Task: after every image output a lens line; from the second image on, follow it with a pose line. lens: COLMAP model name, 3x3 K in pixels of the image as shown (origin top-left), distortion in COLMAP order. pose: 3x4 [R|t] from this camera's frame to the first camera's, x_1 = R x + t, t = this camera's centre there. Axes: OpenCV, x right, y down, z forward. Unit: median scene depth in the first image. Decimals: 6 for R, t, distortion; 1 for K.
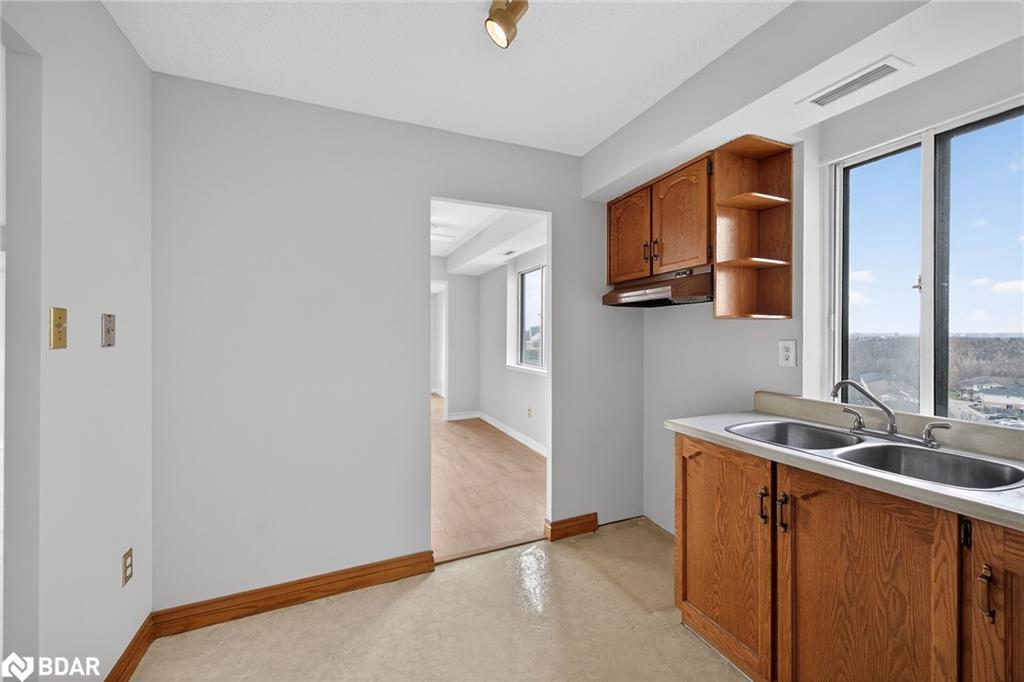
lens RADIAL K [[417.2, 0, 523.1], [0, 417.2, 337.0], [0, 0, 1]] dist [0.018492, -0.000207]
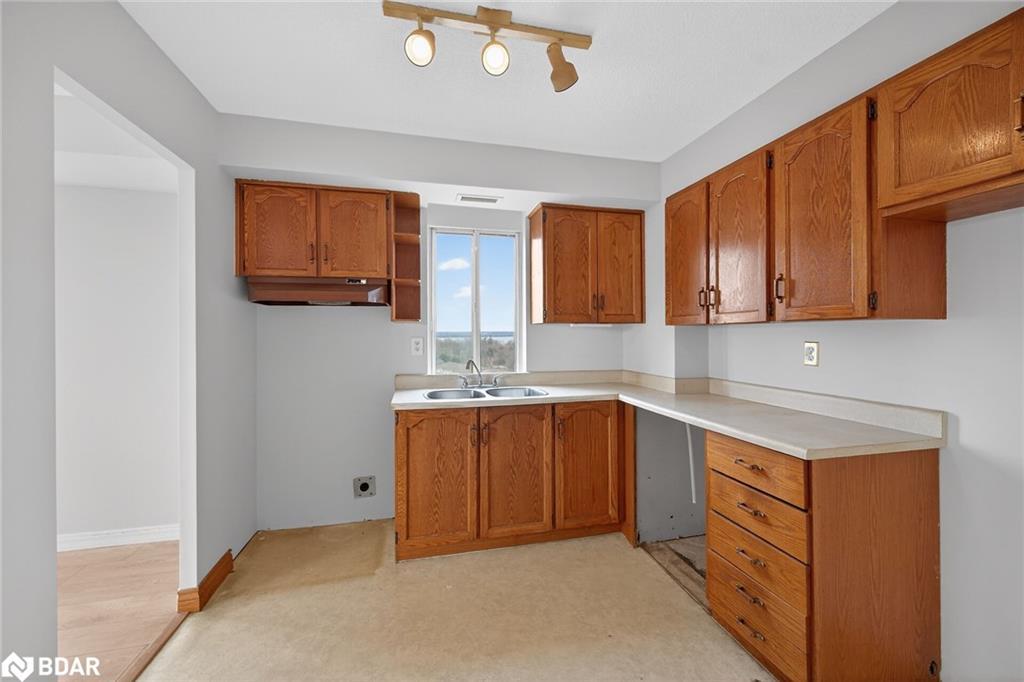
lens RADIAL K [[417.2, 0, 508.0], [0, 417.2, 331.6], [0, 0, 1]] dist [0.018492, -0.000207]
pose [[0.173393, 0.006729, 0.984830, -0.773026], [0.008692, 0.999927, -0.008362, 0.003645], [-0.984814, 0.010010, 0.173322, 0.433799]]
